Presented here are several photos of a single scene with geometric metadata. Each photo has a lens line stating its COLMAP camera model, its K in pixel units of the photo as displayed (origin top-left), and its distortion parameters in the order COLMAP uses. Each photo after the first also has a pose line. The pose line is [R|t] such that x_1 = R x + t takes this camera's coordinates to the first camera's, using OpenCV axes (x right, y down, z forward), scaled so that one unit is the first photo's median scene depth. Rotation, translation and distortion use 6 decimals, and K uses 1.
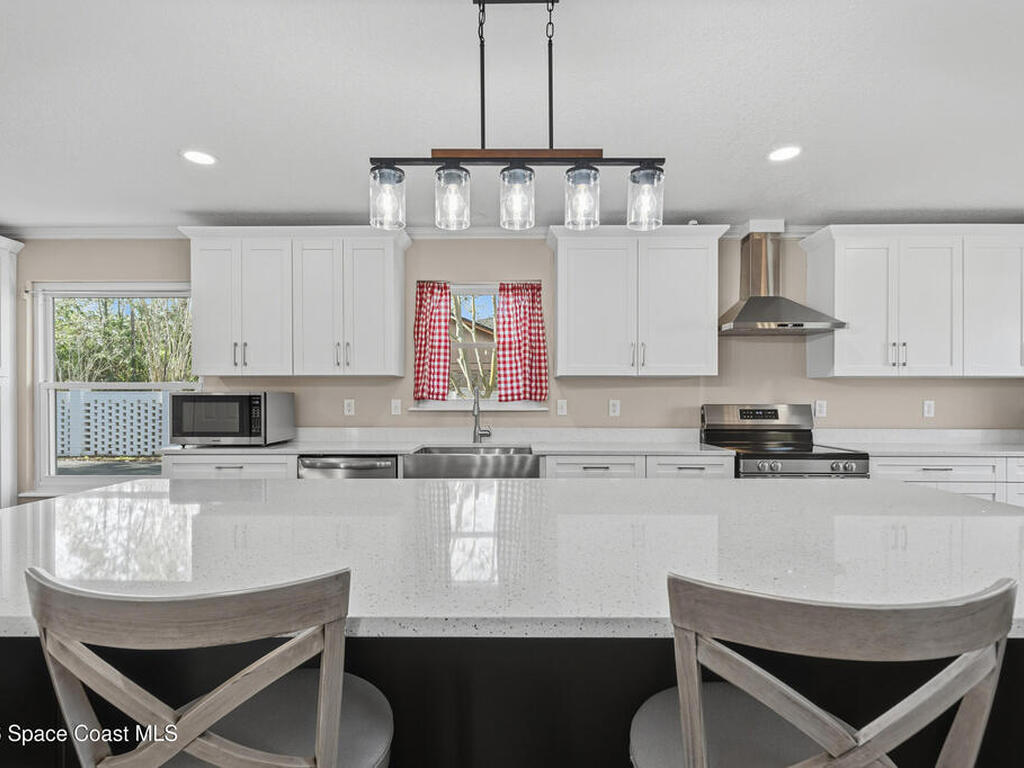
lens RADIAL K [[520.6, 0, 513.4], [0, 520.6, 391.7], [0, 0, 1]] dist [0.020307, -0.000092]
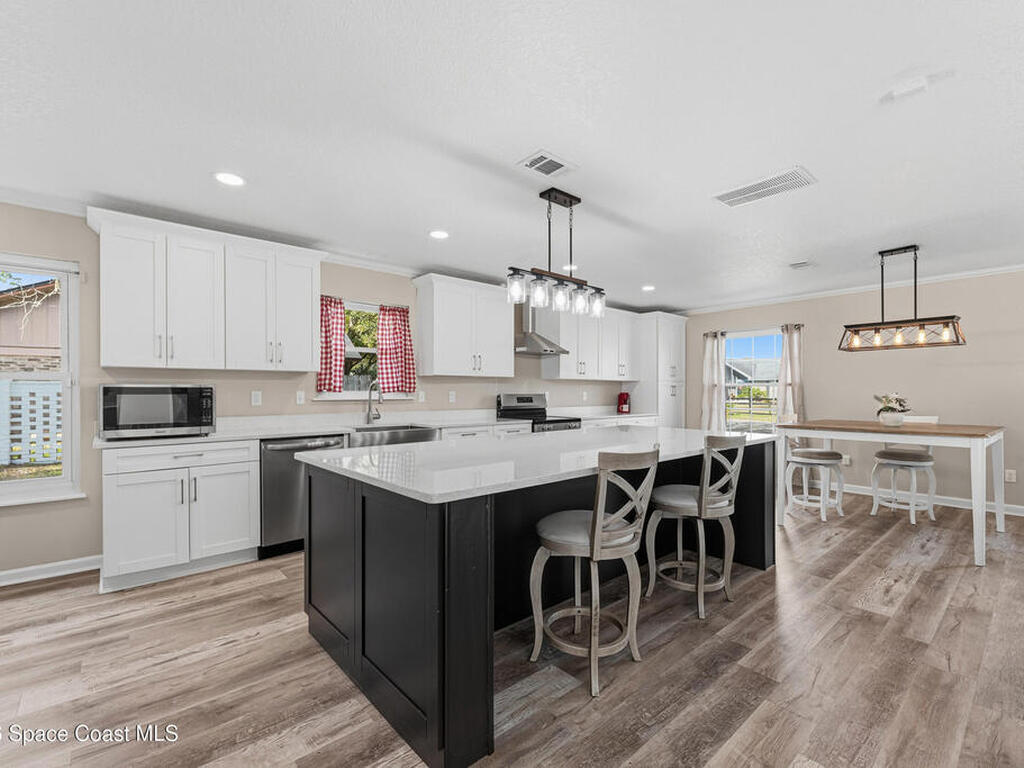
lens RADIAL K [[454.8, 0, 509.2], [0, 454.8, 389.4], [0, 0, 1]] dist [0.011206, 0.000035]
pose [[0.755725, 0.002326, 0.654885, -0.563888], [-0.011554, 0.999885, 0.009782, -0.005427], [-0.654787, -0.014959, 0.755665, -0.110309]]
